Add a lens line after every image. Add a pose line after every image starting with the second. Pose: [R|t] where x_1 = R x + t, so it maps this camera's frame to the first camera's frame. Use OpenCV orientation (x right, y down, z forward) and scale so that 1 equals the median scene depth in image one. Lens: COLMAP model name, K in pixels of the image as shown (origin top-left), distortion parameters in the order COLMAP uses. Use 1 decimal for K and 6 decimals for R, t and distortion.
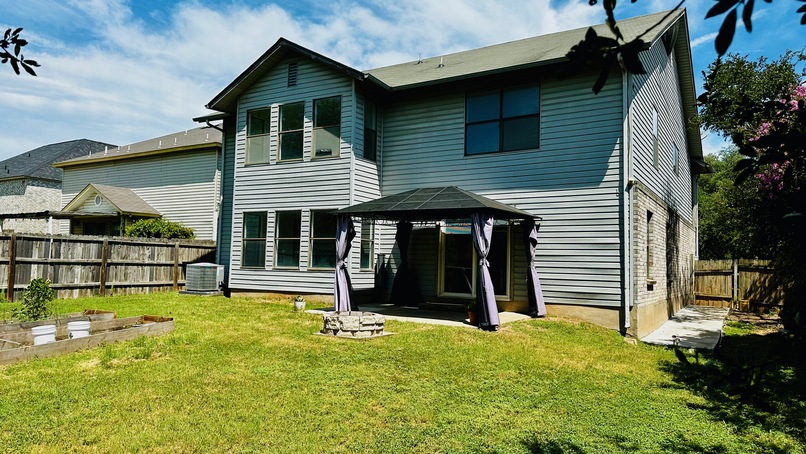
lens RADIAL K [[559.4, 0, 399.6], [0, 559.4, 230.0], [0, 0, 1]] dist [0.058147, -0.067588]
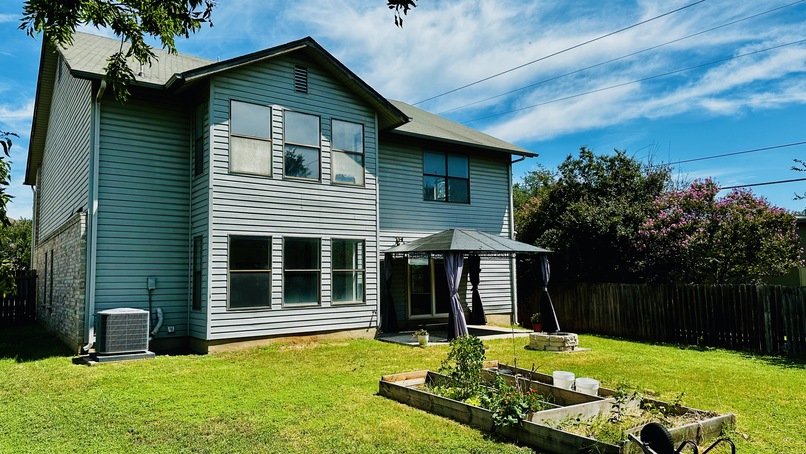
lens RADIAL K [[559.4, 0, 399.1], [0, 559.4, 224.9], [0, 0, 1]] dist [0.058147, -0.067588]
pose [[0.379907, 0.056357, 0.923306, -0.952307], [-0.036077, 0.998286, -0.046089, -0.020161], [-0.924321, -0.015801, 0.381289, 0.549126]]
